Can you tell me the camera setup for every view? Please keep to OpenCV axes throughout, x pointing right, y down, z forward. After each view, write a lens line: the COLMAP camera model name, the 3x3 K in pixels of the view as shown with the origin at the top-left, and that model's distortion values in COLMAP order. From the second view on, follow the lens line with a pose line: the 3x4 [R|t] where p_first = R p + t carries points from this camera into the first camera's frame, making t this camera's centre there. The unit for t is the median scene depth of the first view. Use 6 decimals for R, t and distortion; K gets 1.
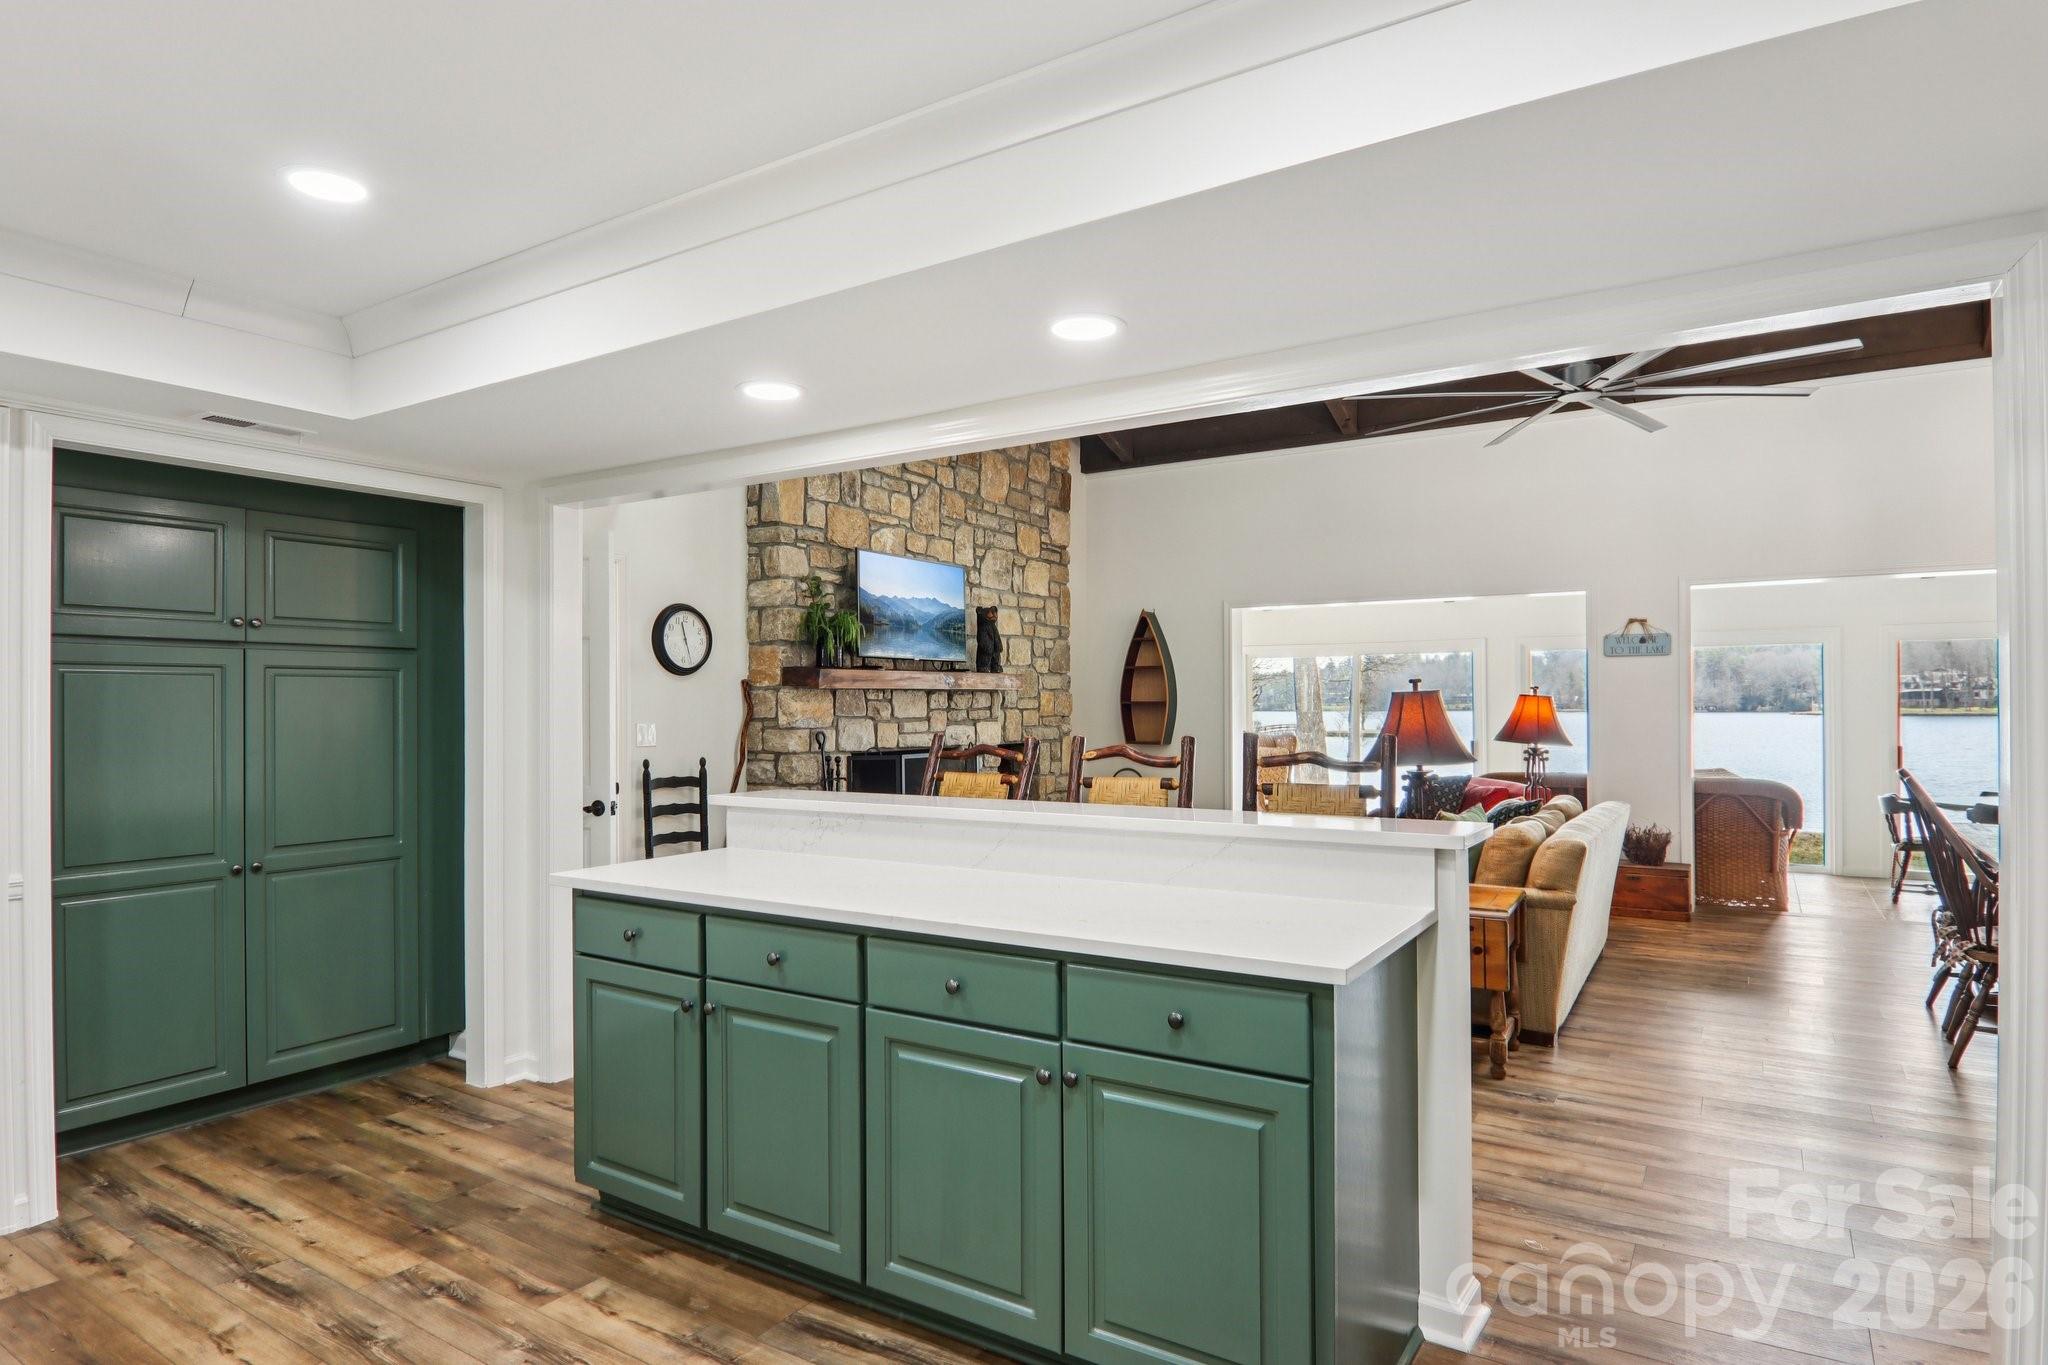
lens RADIAL K [[1151.8, 0, 1020.6], [0, 1151.8, 680.8], [0, 0, 1]] dist [0.002775, -0.018106]
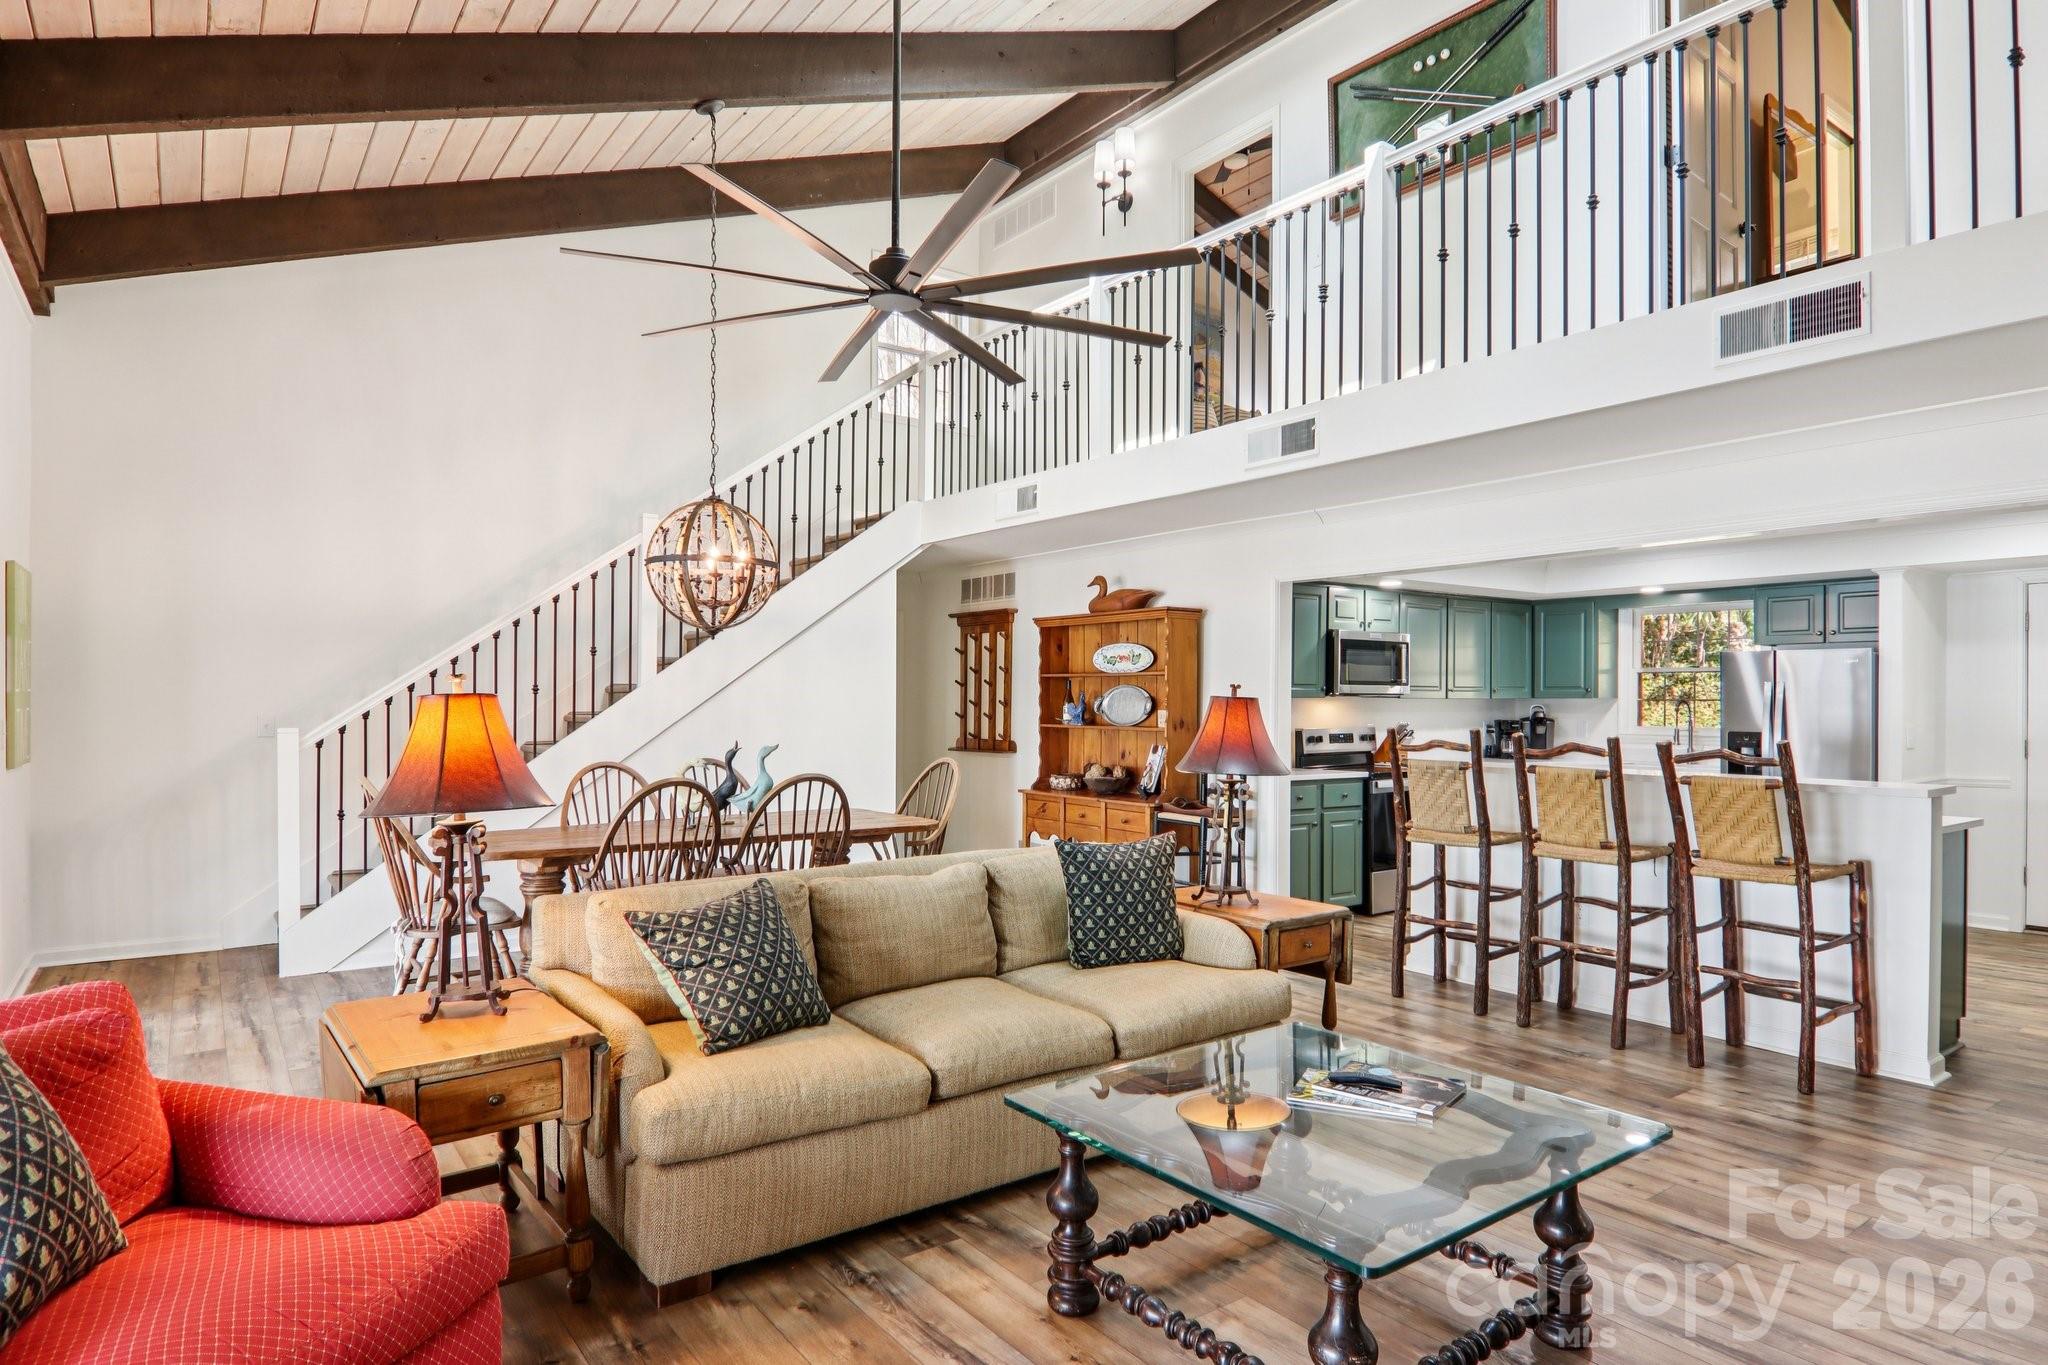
lens RADIAL K [[1151.8, 0, 1034.3], [0, 1151.8, 699.5], [0, 0, 1]] dist [0.002775, -0.018106]
pose [[-0.933756, 0.003335, 0.357895, 0.093180], [-0.004288, 0.999781, -0.020505, 0.018978], [-0.357885, -0.020681, -0.933537, 1.176255]]
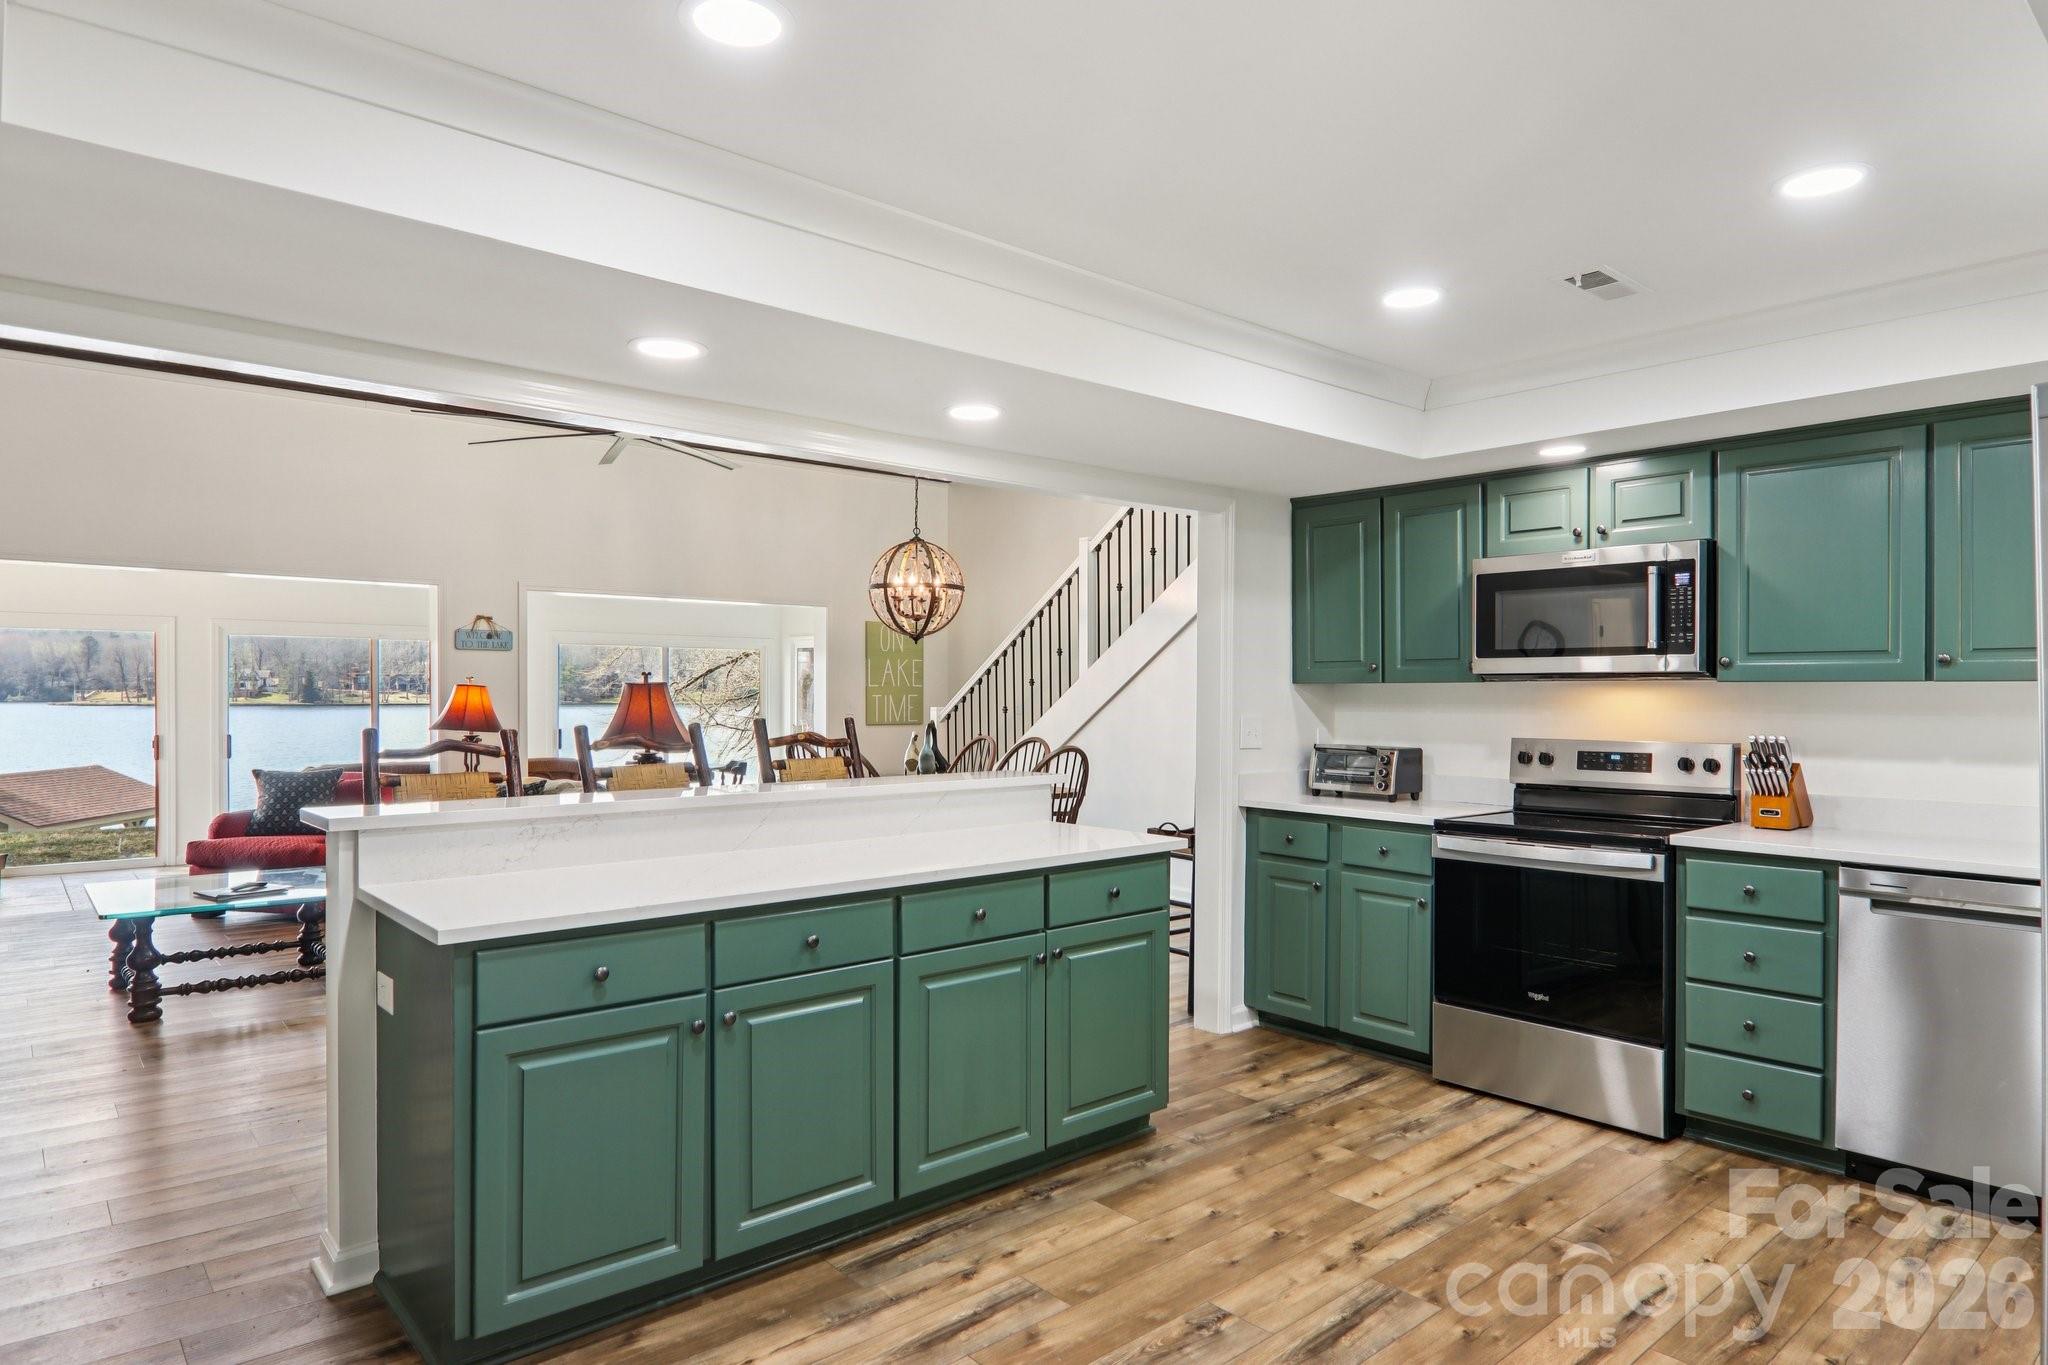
lens RADIAL K [[1197.7, 0, 1032.0], [0, 1197.7, 686.8], [0, 0, 1]] dist [-0.006247, -0.008777]
pose [[0.279188, 0.009531, 0.960189, -0.410962], [-0.023041, 0.999729, -0.003224, 0.005050], [-0.959960, -0.021224, 0.279332, 0.181733]]
